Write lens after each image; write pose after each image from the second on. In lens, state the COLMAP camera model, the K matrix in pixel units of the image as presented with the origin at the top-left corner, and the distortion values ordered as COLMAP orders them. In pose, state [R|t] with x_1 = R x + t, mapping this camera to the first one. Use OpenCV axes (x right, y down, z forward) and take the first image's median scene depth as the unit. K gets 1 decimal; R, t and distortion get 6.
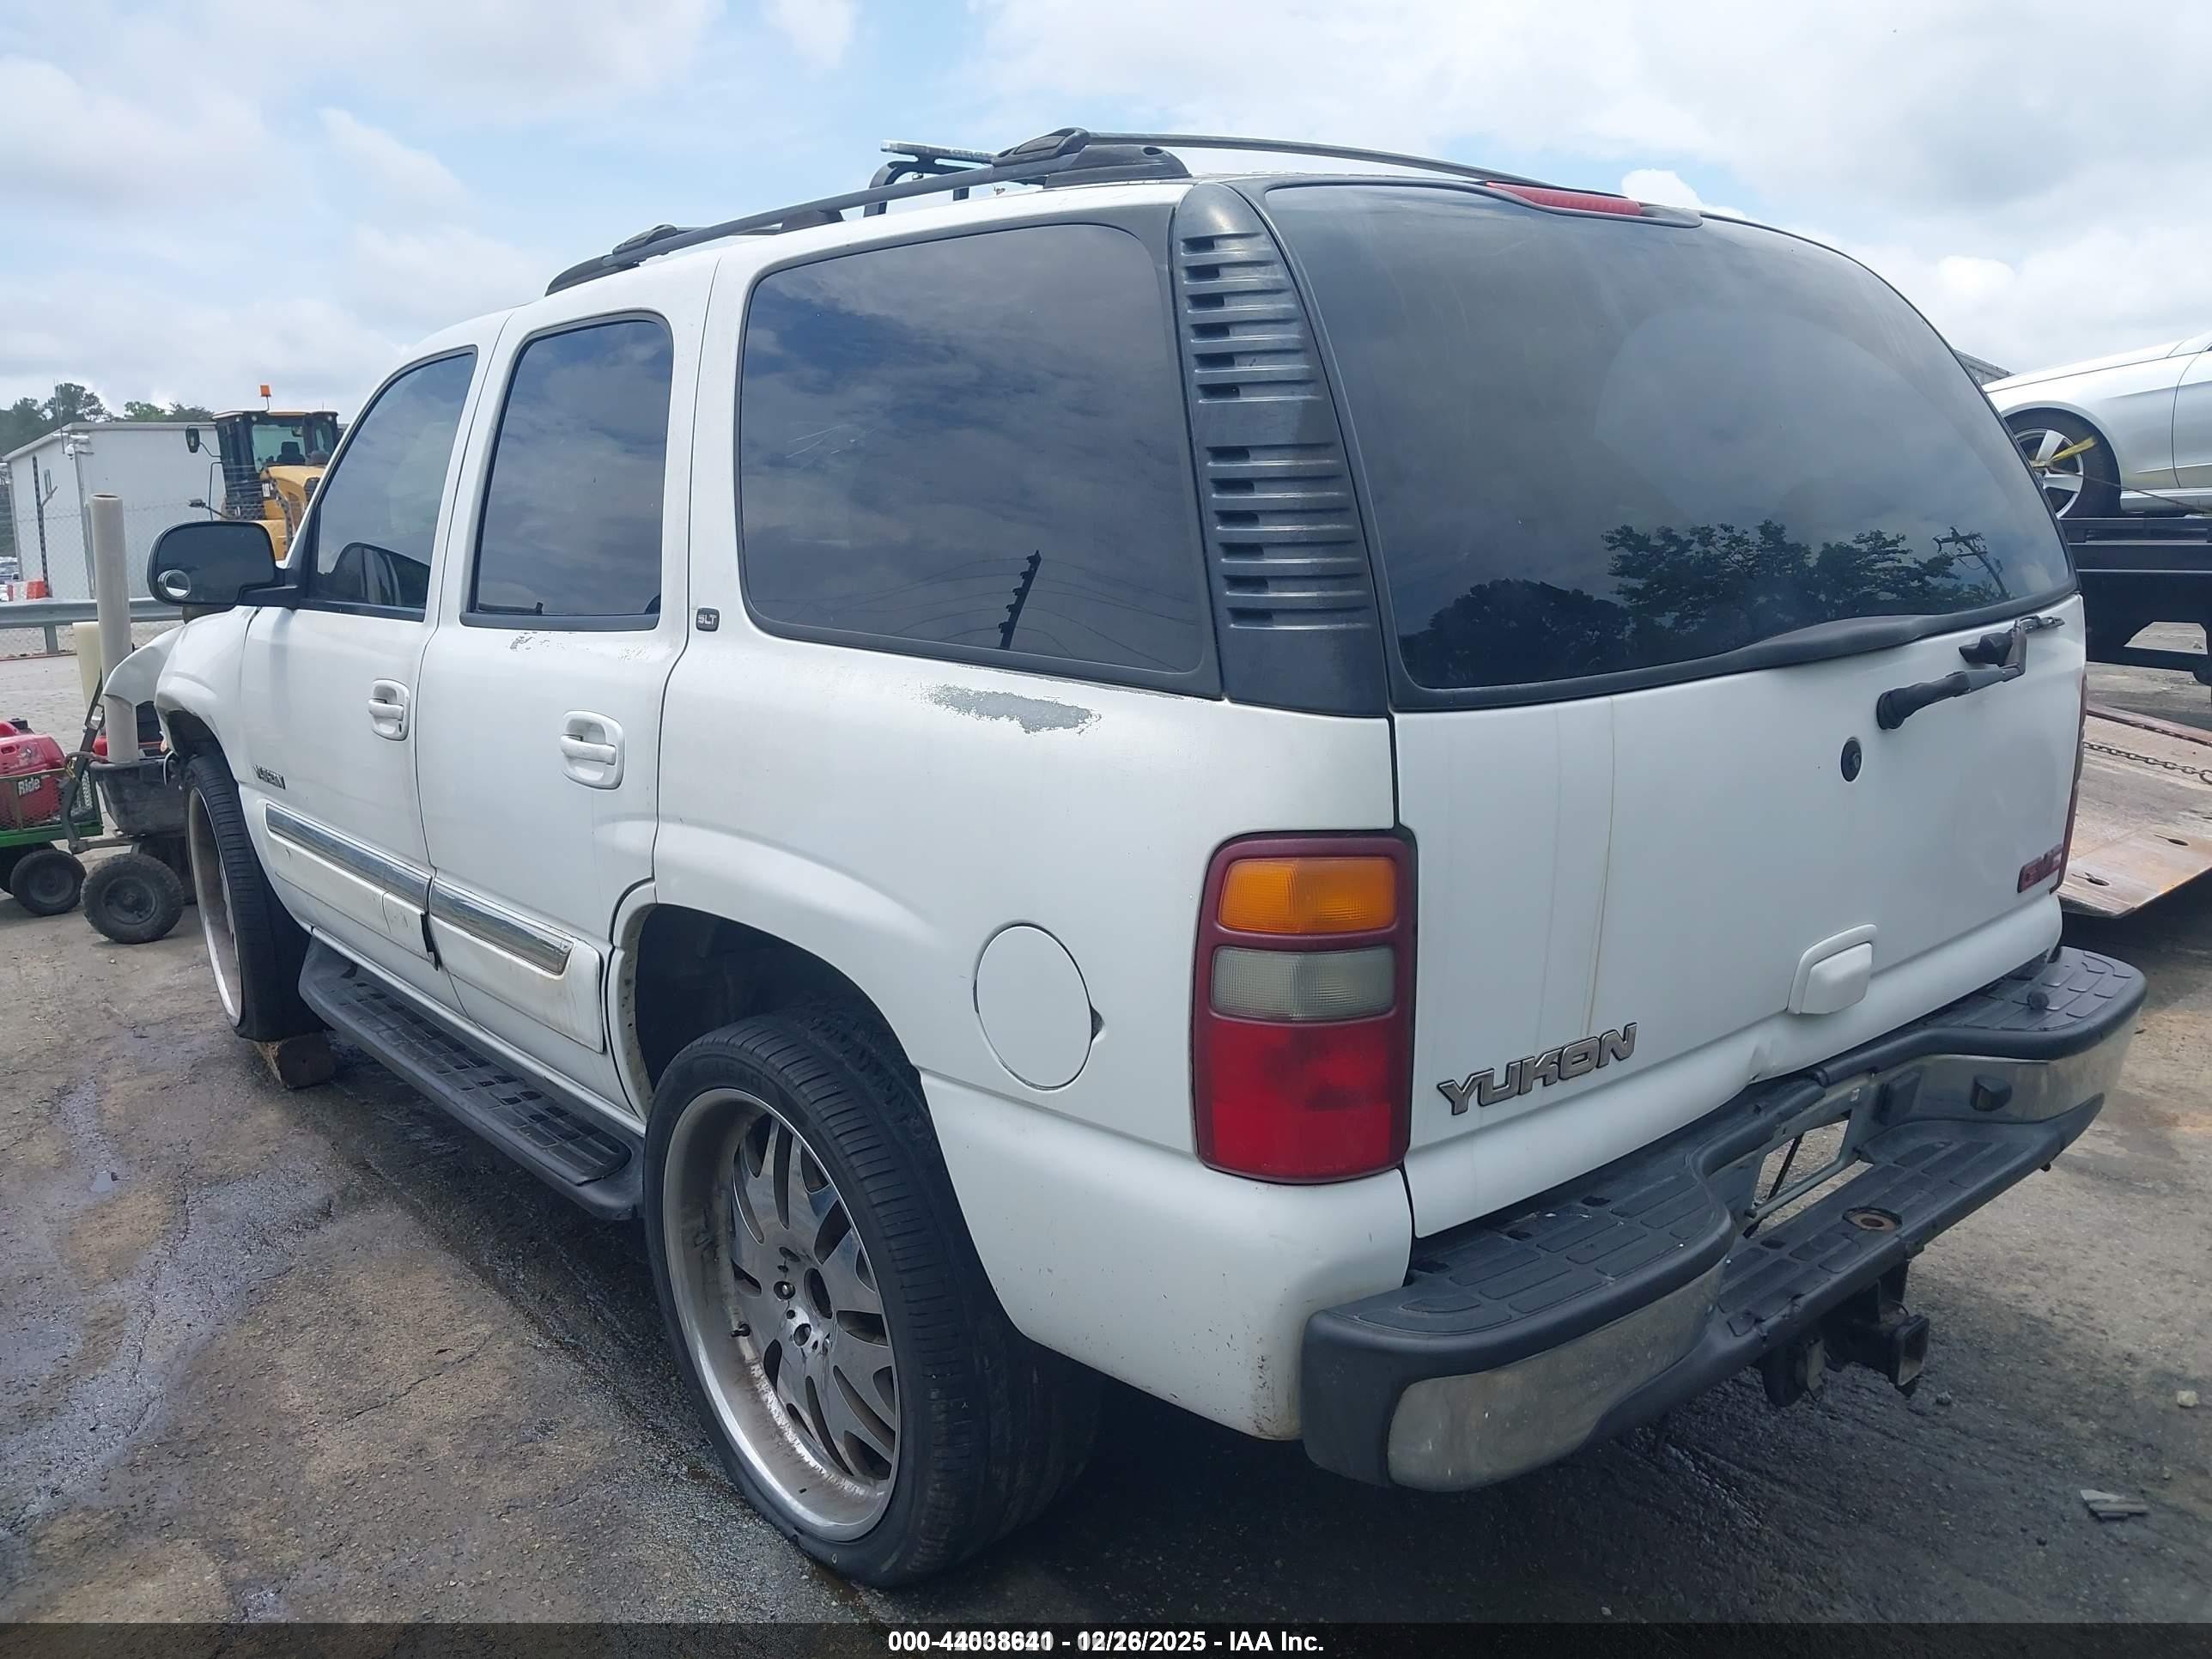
lens RADIAL K [[1750.5, 0, 1096.3], [0, 1750.5, 826.0], [0, 0, 1]] dist [0.033964, -0.042022]
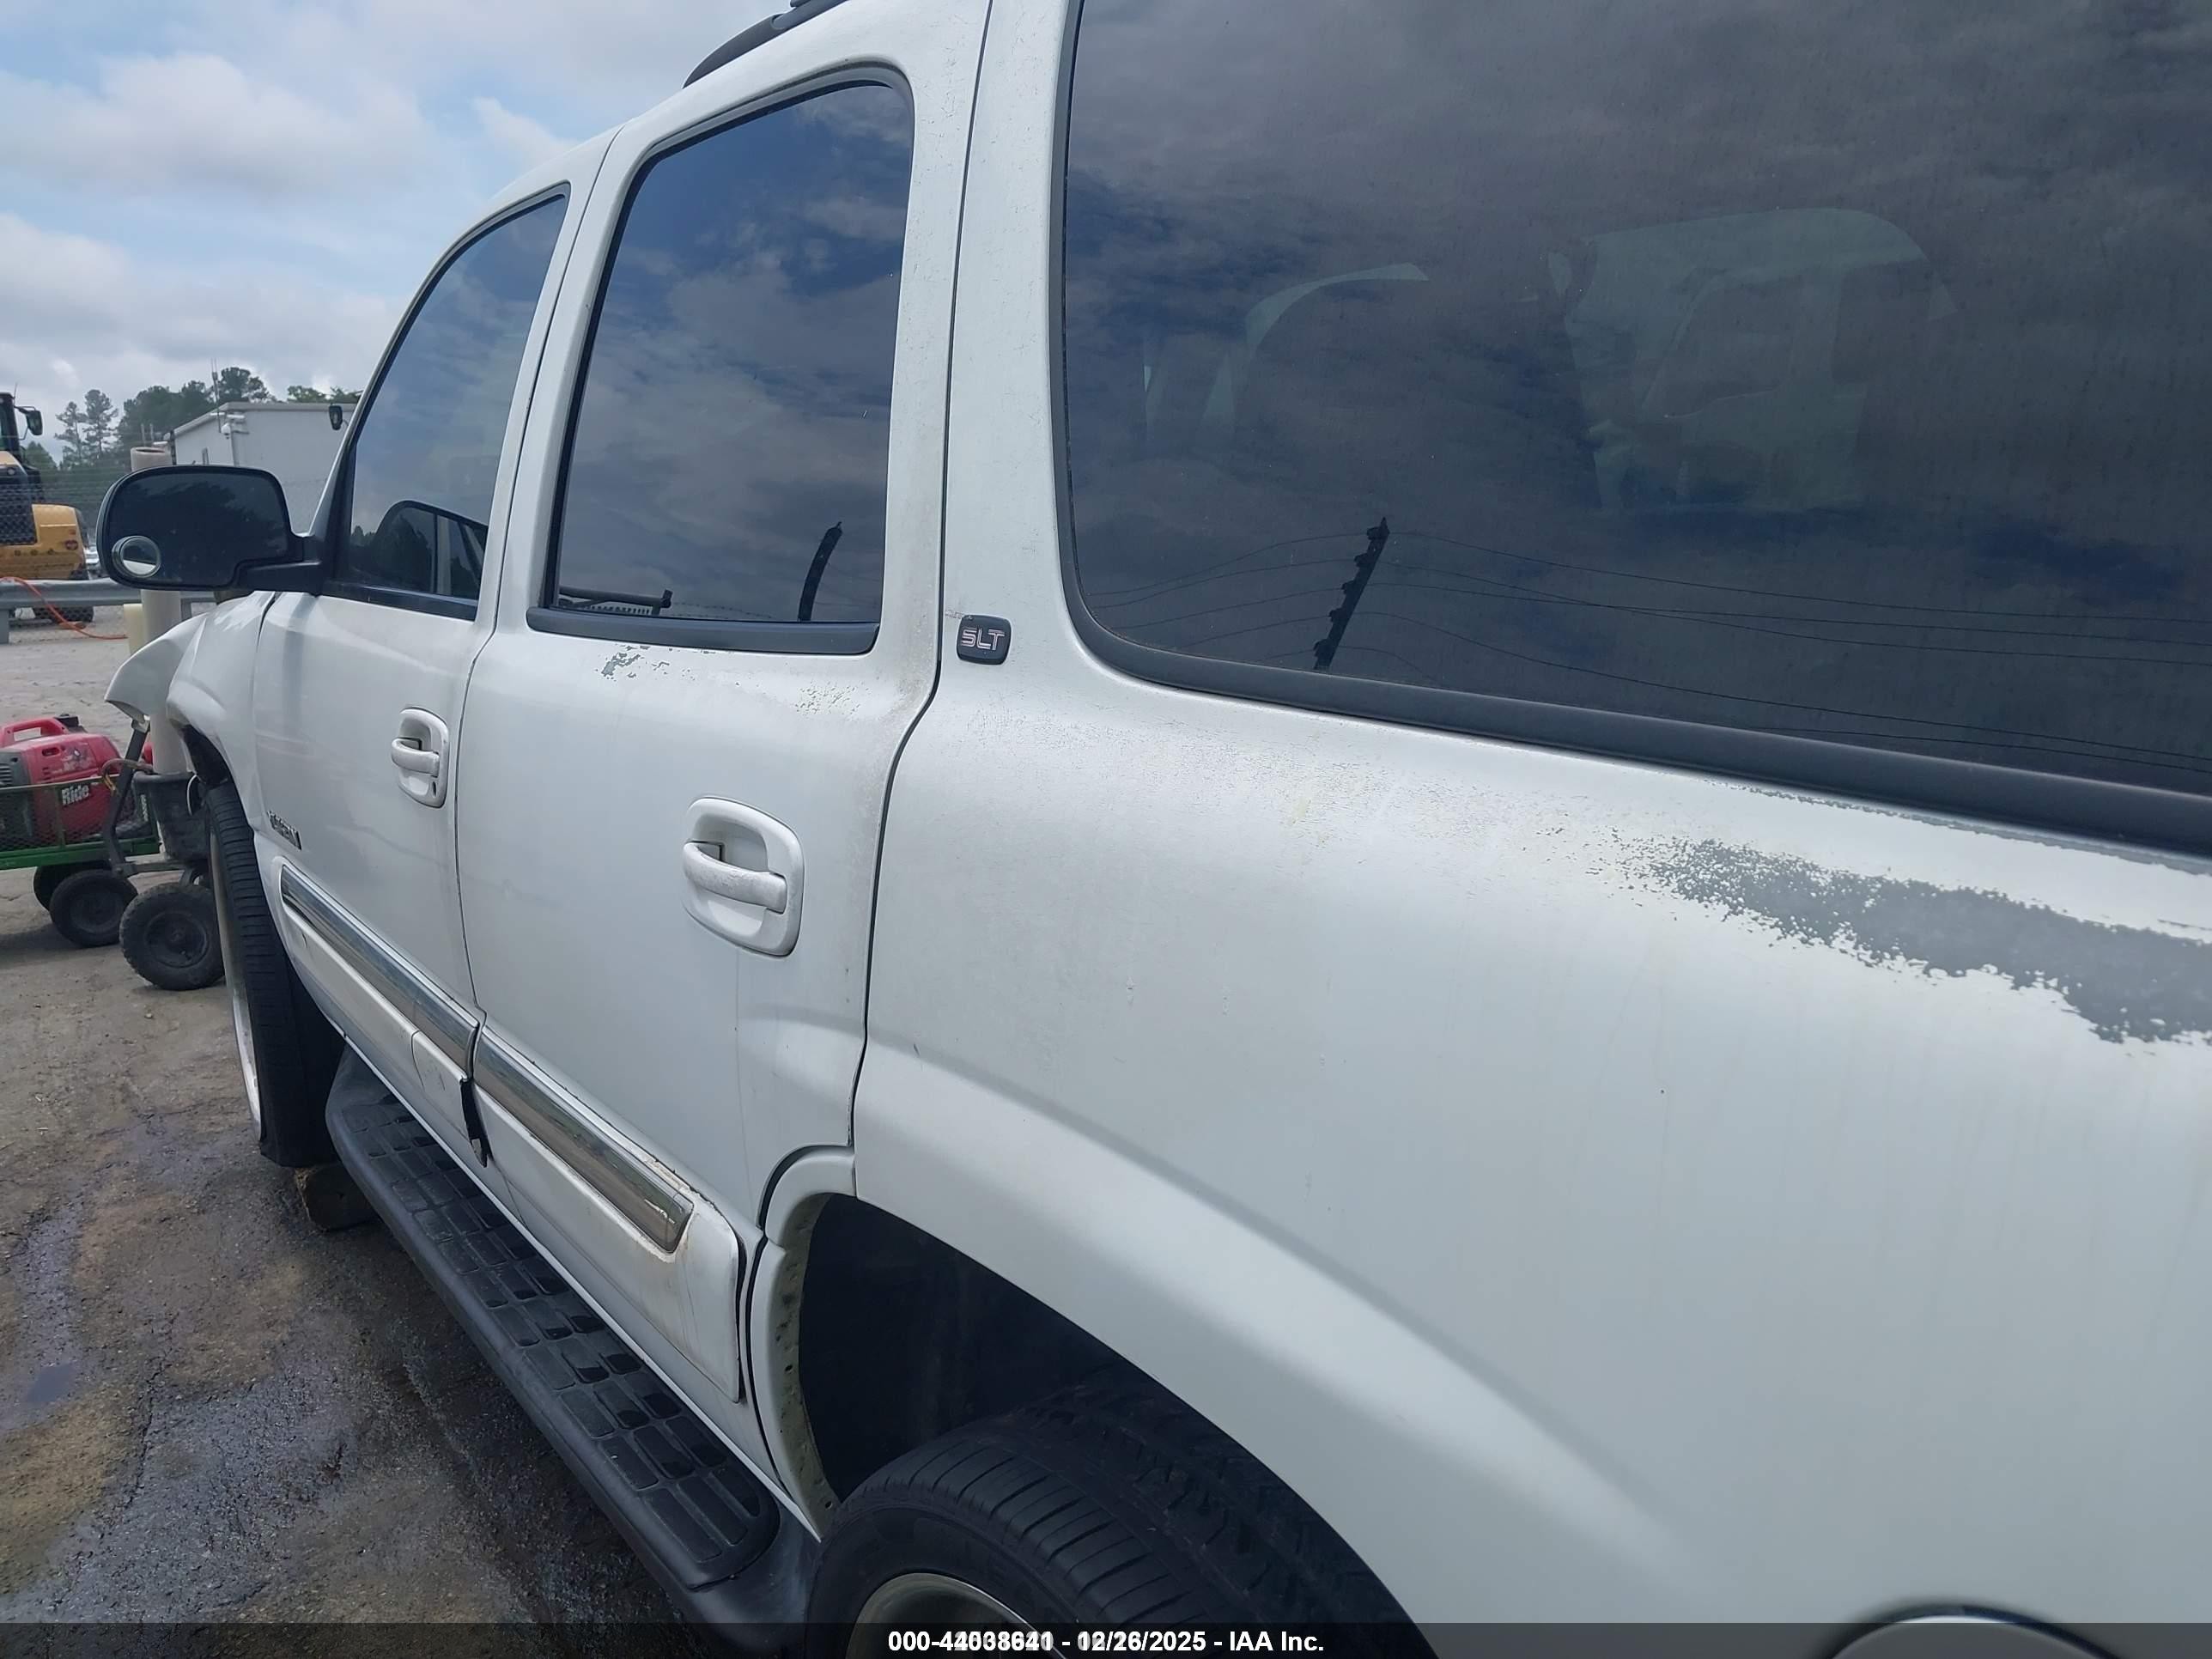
lens RADIAL K [[1772.8, 0, 1103.1], [0, 1772.8, 800.6], [0, 0, 1]] dist [0.189854, -0.249479]
pose [[0.996994, 0.021590, -0.074411, -0.091799], [-0.022527, 0.999677, -0.011774, -0.041403], [0.074133, 0.013415, 0.997158, 0.312164]]
